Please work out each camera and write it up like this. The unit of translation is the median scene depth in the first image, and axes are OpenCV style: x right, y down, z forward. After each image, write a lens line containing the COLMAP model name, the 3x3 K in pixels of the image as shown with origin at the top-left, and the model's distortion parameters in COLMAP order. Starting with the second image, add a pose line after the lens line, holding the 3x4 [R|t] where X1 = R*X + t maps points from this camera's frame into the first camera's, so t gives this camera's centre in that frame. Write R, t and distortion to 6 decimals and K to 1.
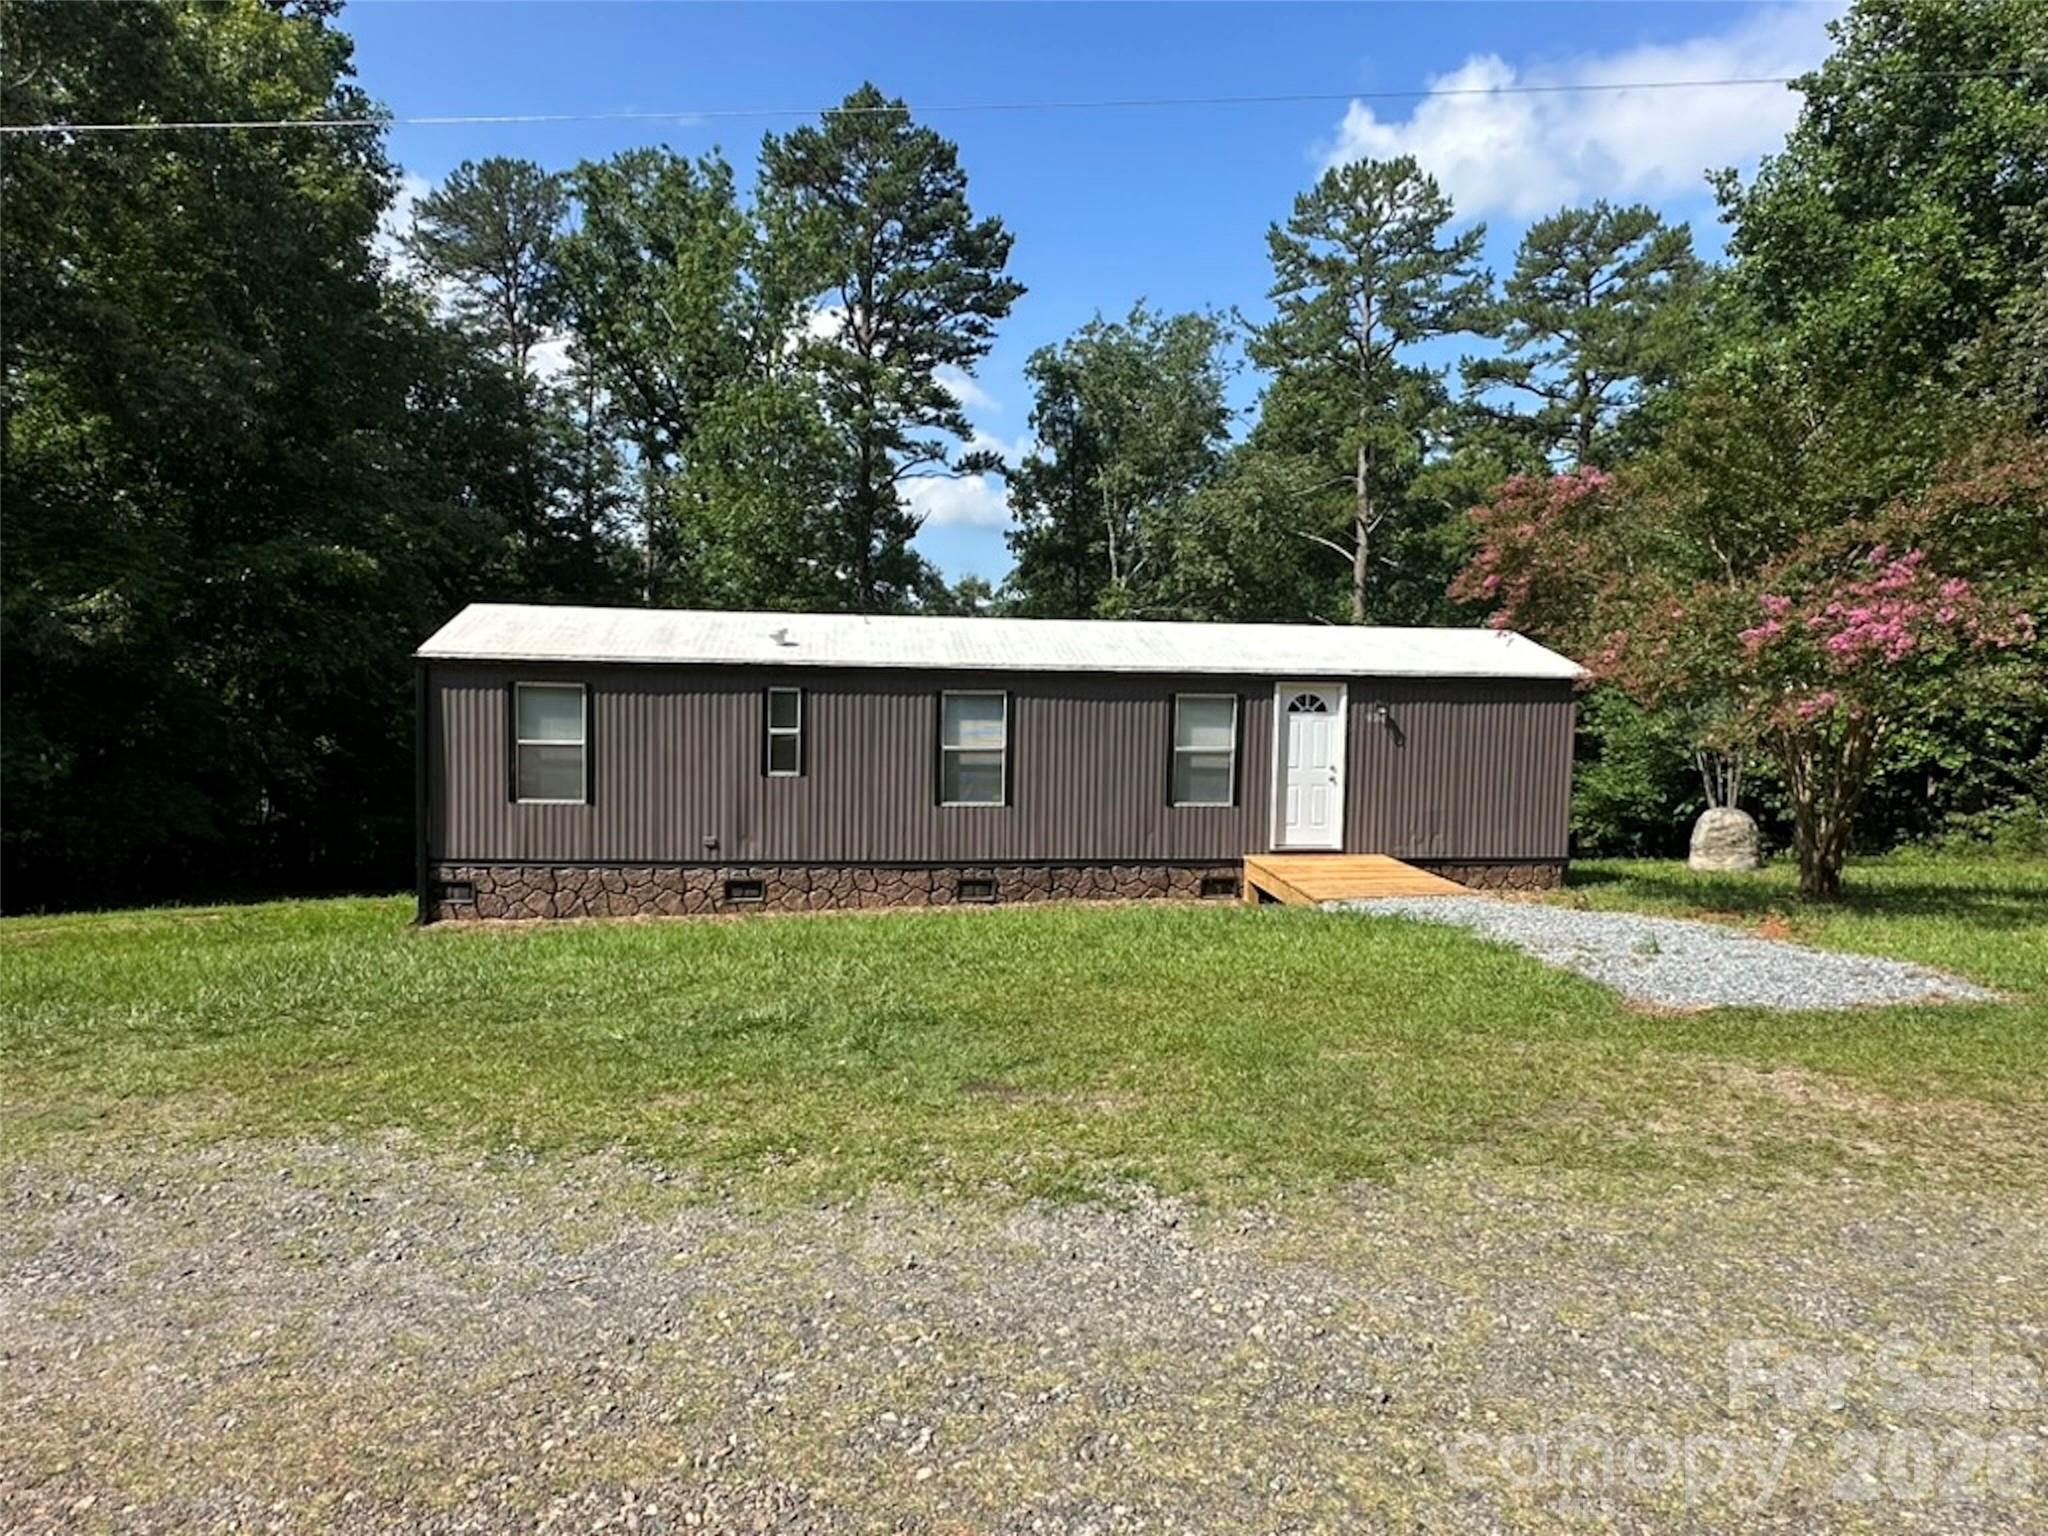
lens RADIAL K [[1255.8, 0, 1028.2], [0, 1255.8, 771.8], [0, 0, 1]] dist [-0.004275, -0.001336]
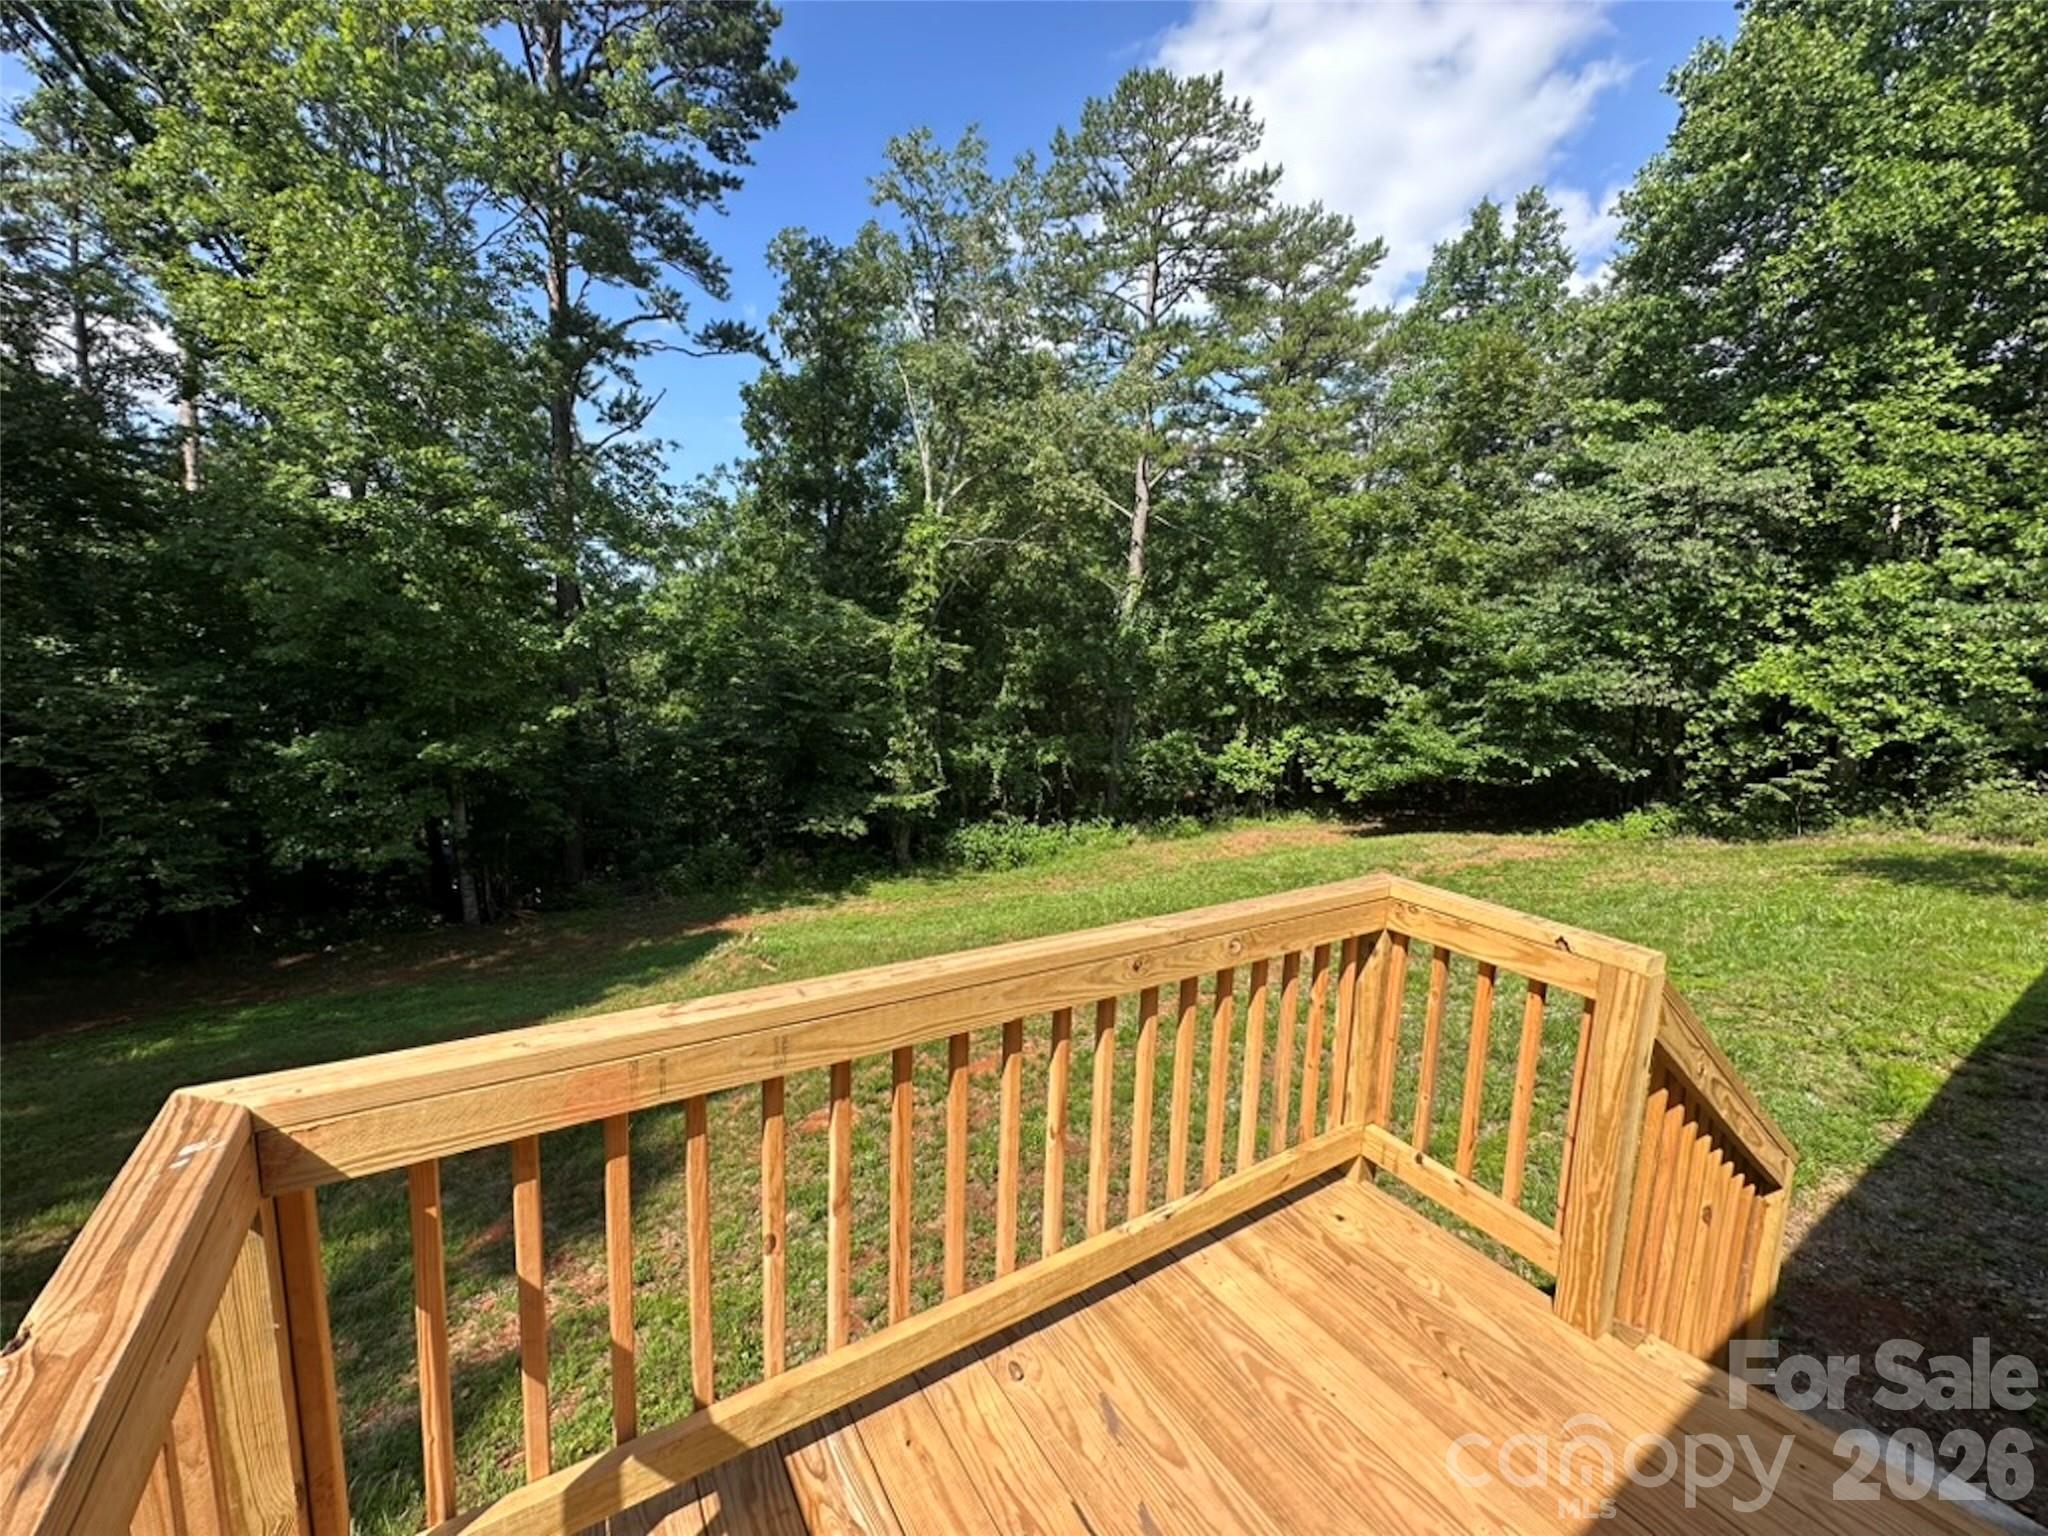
lens RADIAL K [[812.6, 0, 1025.6], [0, 812.6, 765.5], [0, 0, 1]] dist [-0.007457, 0.001311]
pose [[0.911447, -0.038762, 0.409586, -0.234718], [0.009392, 0.997253, 0.073477, -0.059718], [-0.411309, -0.063124, 0.909308, 1.242145]]
